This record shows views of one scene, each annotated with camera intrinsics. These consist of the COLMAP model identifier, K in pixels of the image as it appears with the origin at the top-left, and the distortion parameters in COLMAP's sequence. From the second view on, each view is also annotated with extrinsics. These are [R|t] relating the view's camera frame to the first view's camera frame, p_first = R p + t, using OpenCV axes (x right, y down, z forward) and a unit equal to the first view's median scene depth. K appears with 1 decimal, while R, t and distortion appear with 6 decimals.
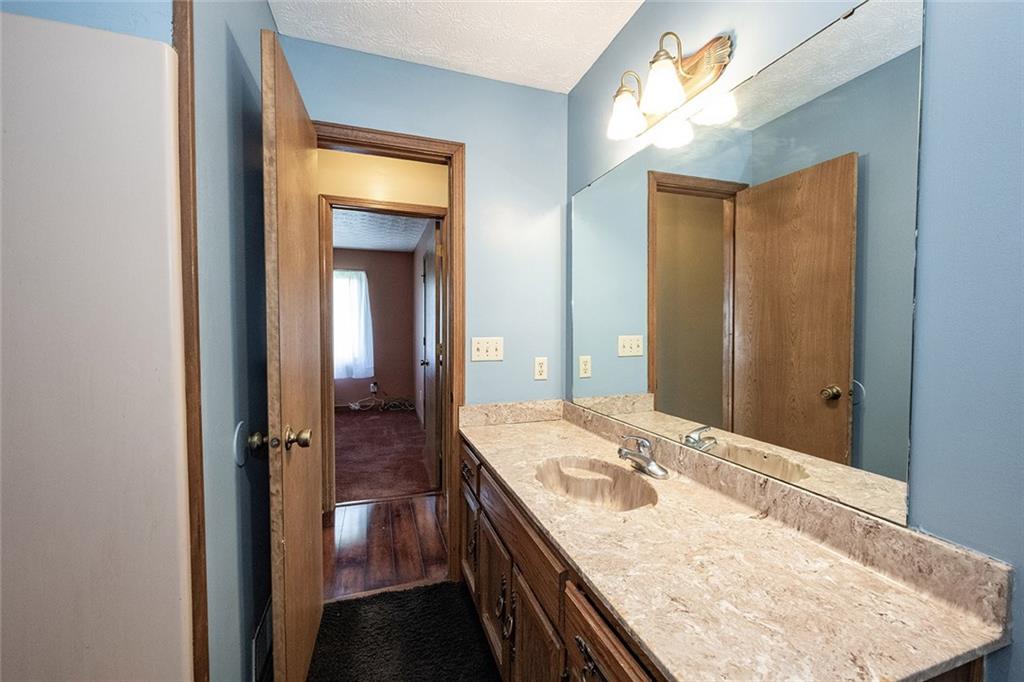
lens RADIAL K [[406.5, 0, 510.7], [0, 406.5, 338.3], [0, 0, 1]] dist [0.001333, 0.000103]
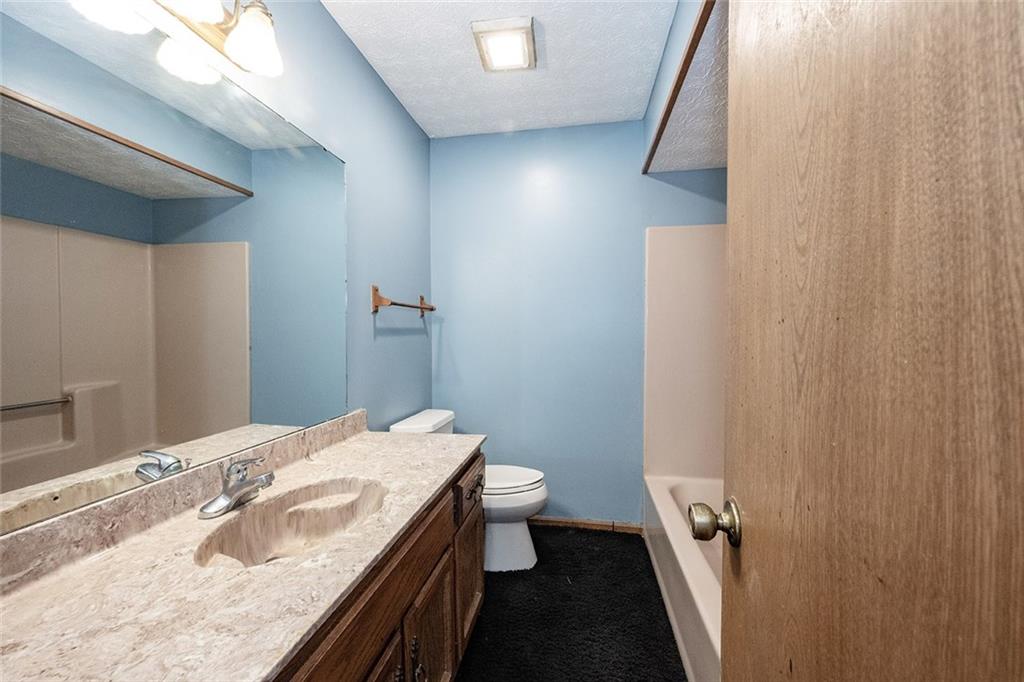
lens RADIAL K [[406.5, 0, 512.0], [0, 406.5, 339.5], [0, 0, 1]] dist [0.001333, 0.000103]
pose [[-0.878334, -0.005233, 0.478019, -0.628665], [0.014754, 0.999167, 0.038048, -0.006137], [-0.477820, 0.040471, -0.877525, 1.819492]]
